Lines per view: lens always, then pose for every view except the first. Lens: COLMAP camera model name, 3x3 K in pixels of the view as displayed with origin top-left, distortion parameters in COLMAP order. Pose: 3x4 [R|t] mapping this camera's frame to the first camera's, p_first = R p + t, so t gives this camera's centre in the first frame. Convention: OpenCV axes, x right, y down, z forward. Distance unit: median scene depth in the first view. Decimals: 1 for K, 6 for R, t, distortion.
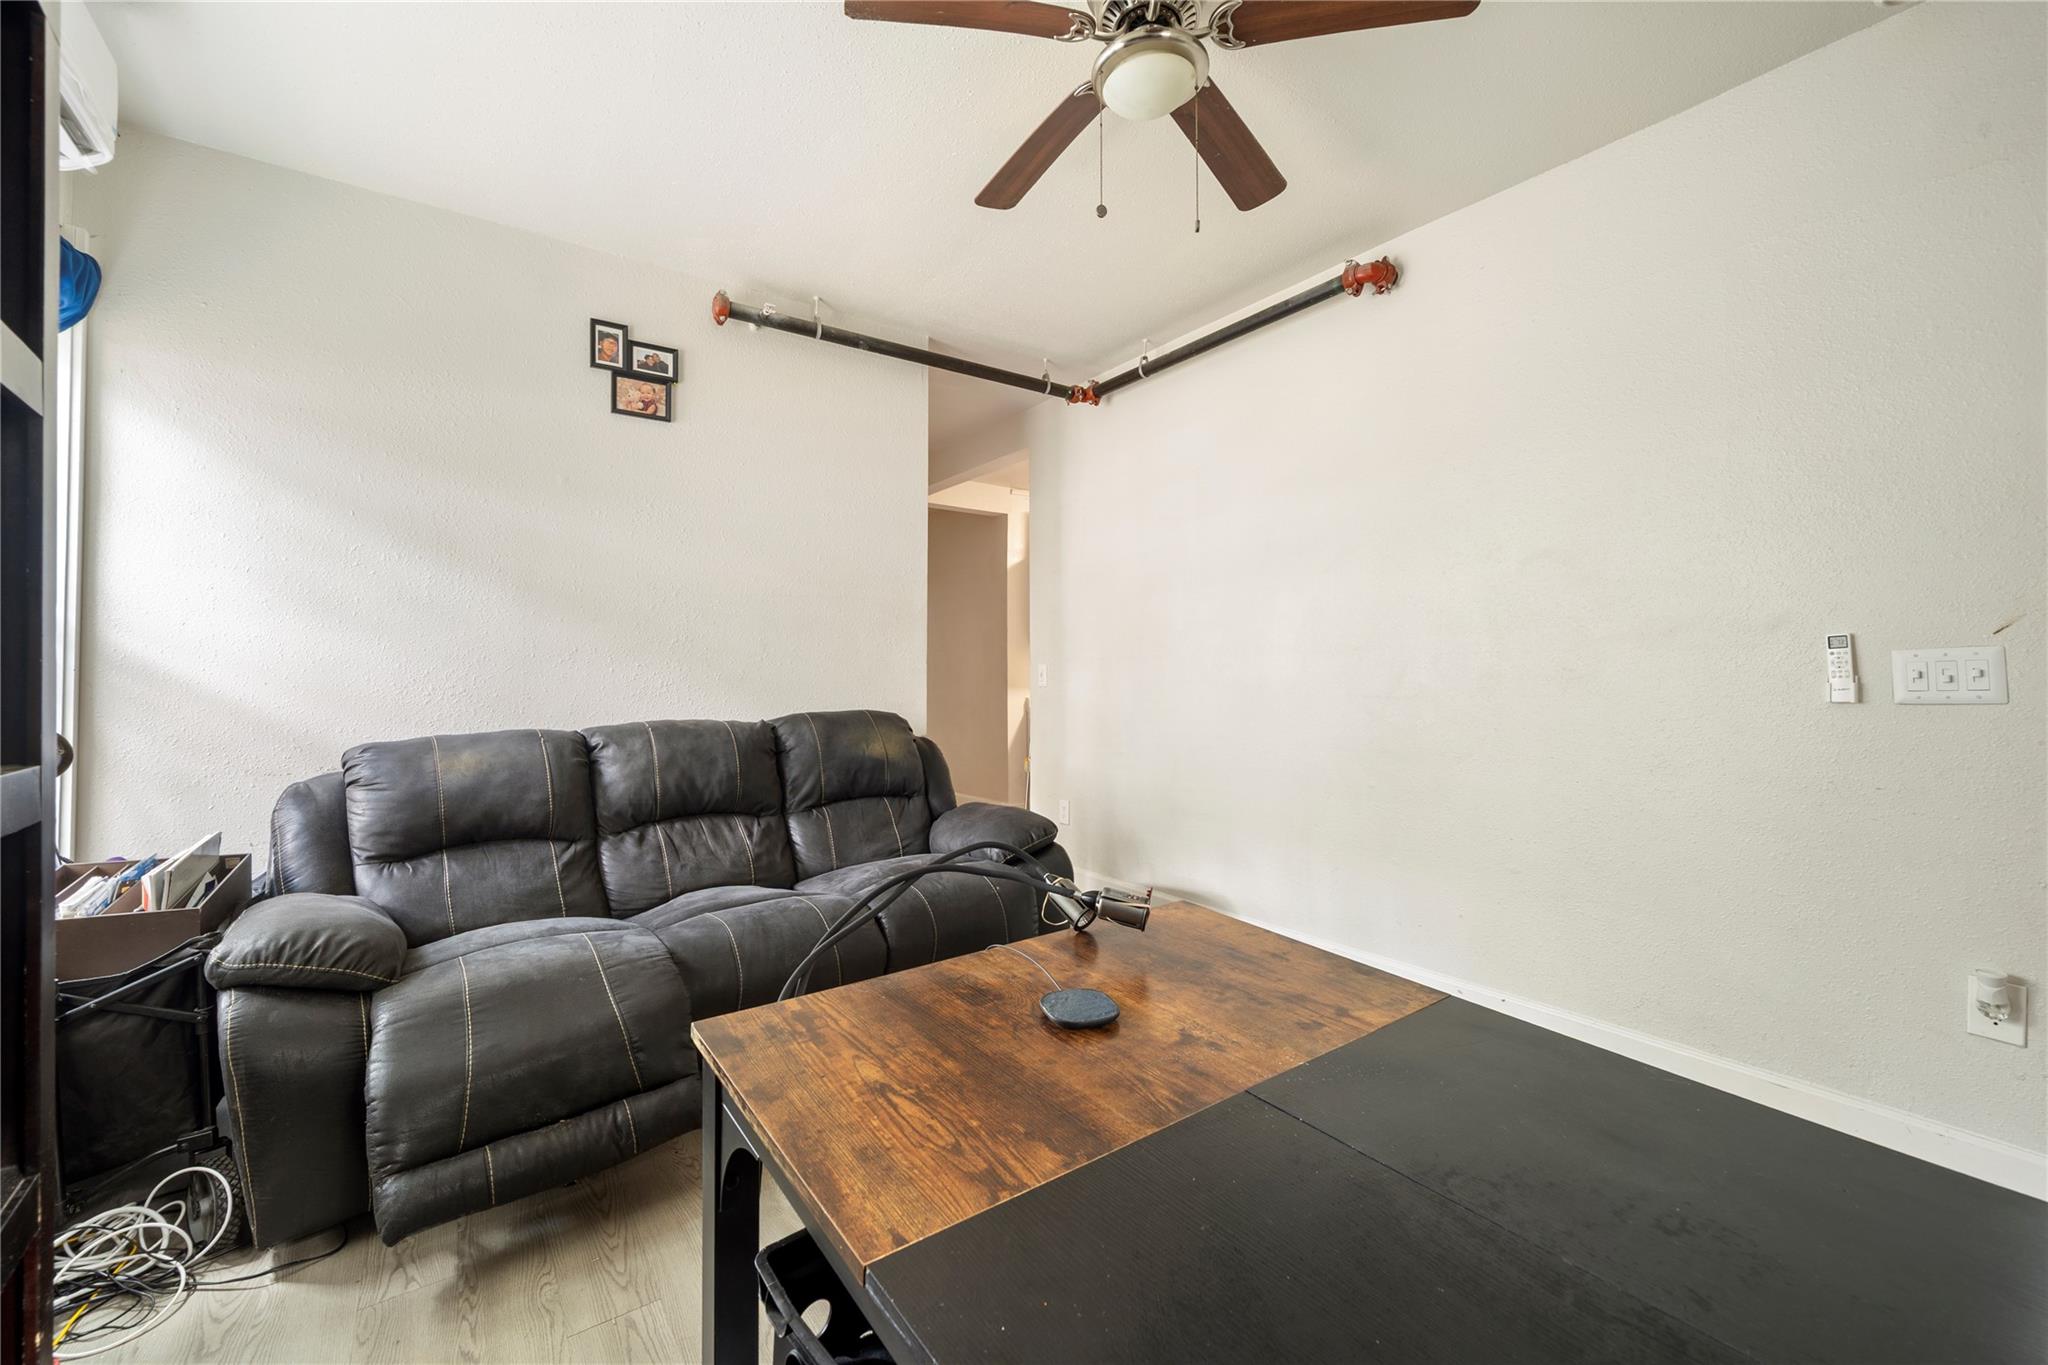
lens RADIAL K [[820.1, 0, 1035.0], [0, 820.1, 662.2], [0, 0, 1]] dist [0.000705, 0.000070]
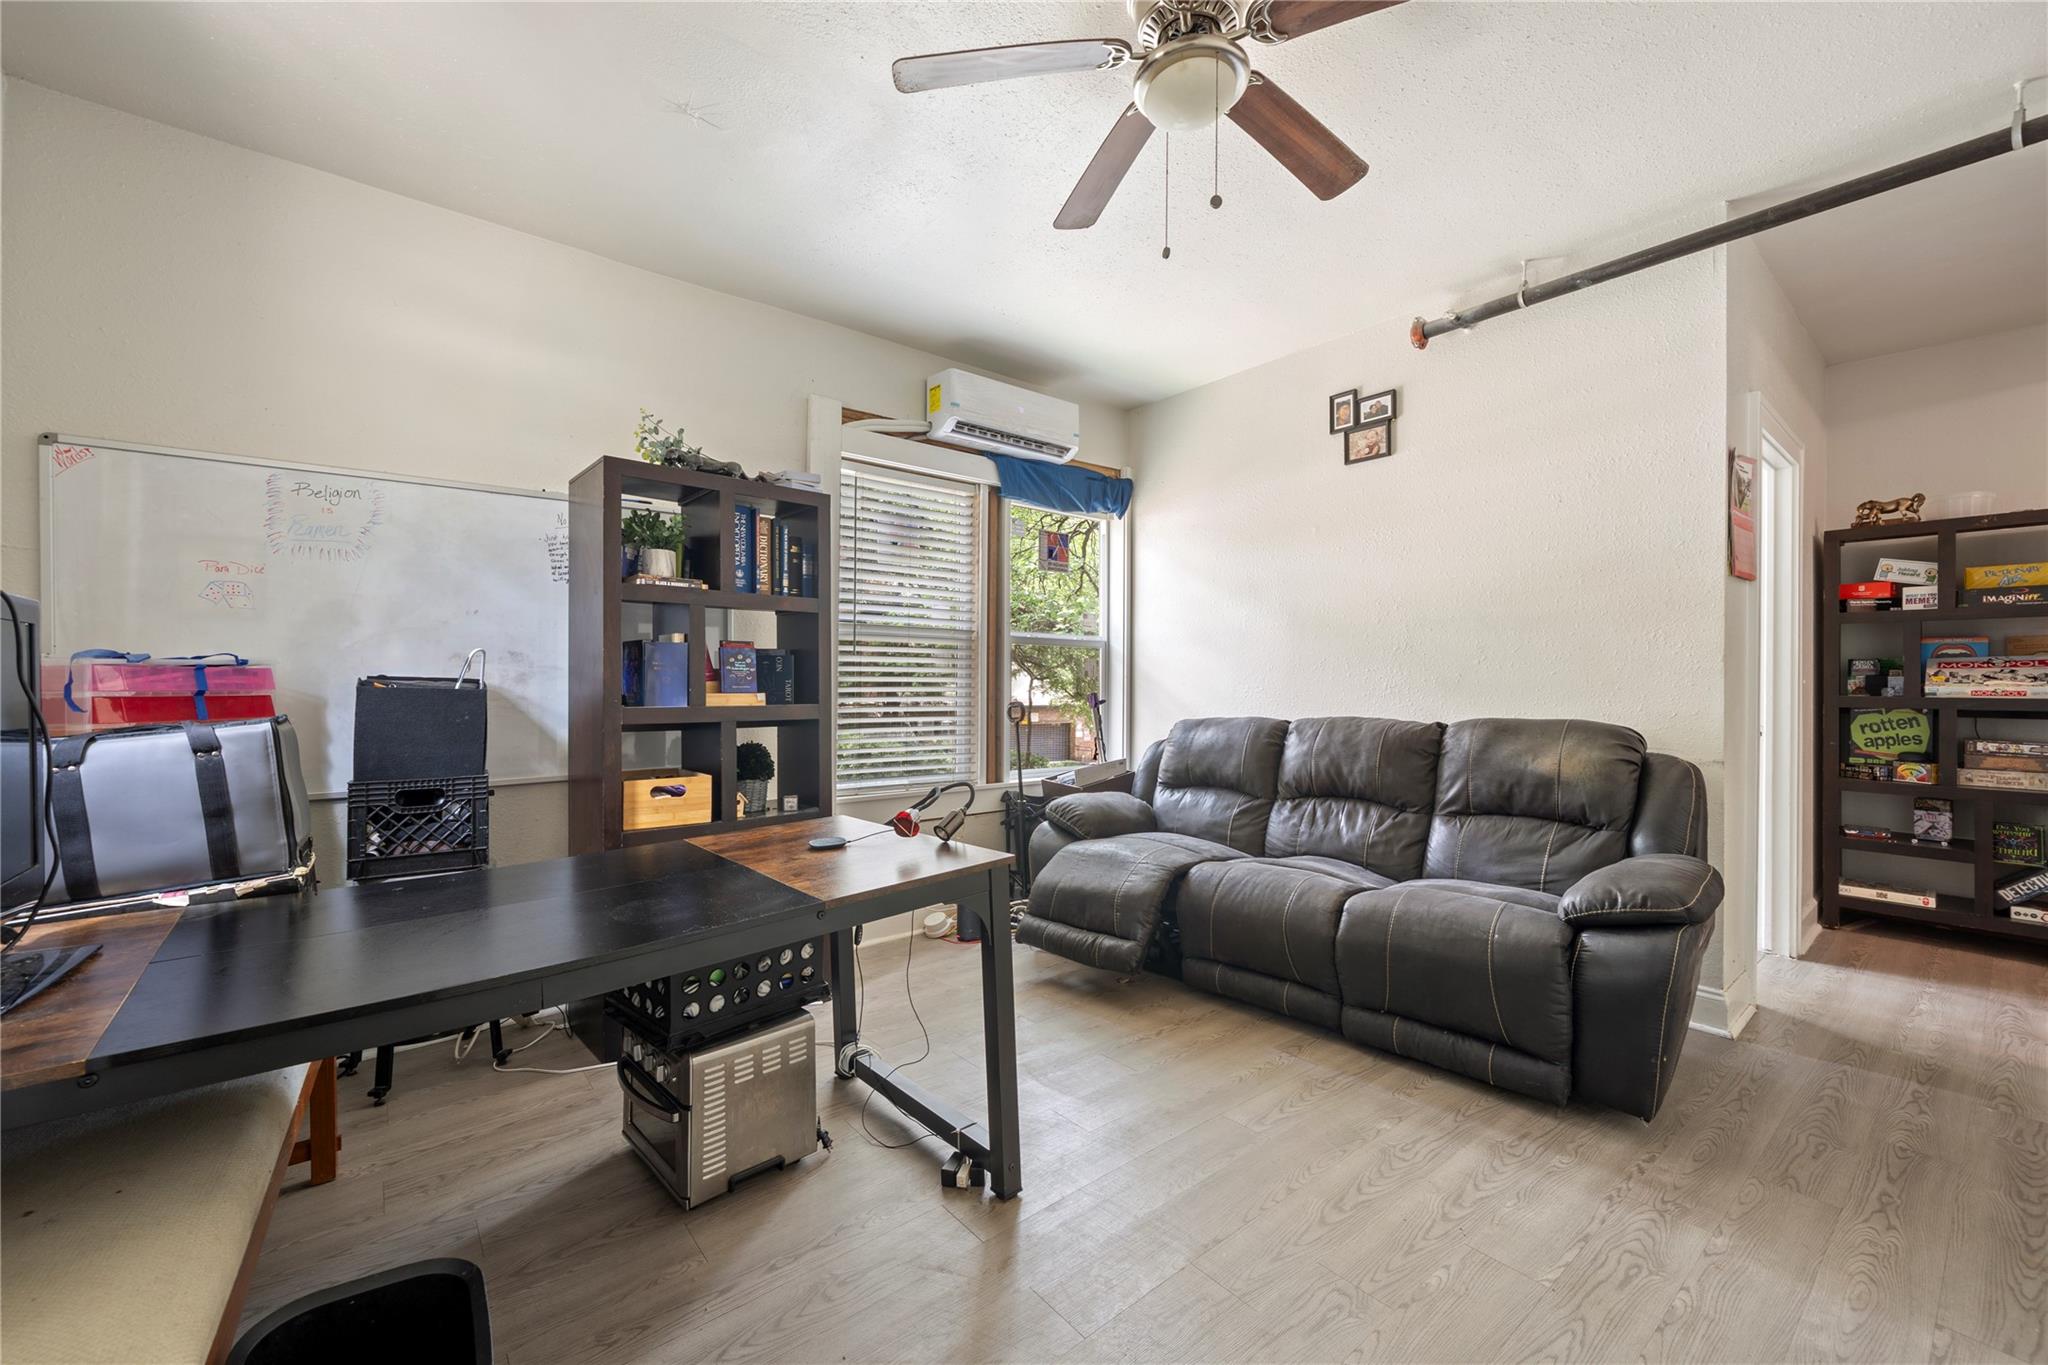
lens RADIAL K [[816.5, 0, 1014.8], [0, 816.5, 683.6], [0, 0, 1]] dist [0.000656, -0.000028]
pose [[0.073812, 0.003692, -0.997265, 0.664450], [0.019482, 0.999797, 0.005144, 0.006135], [0.997082, -0.019809, 0.073725, 0.408181]]
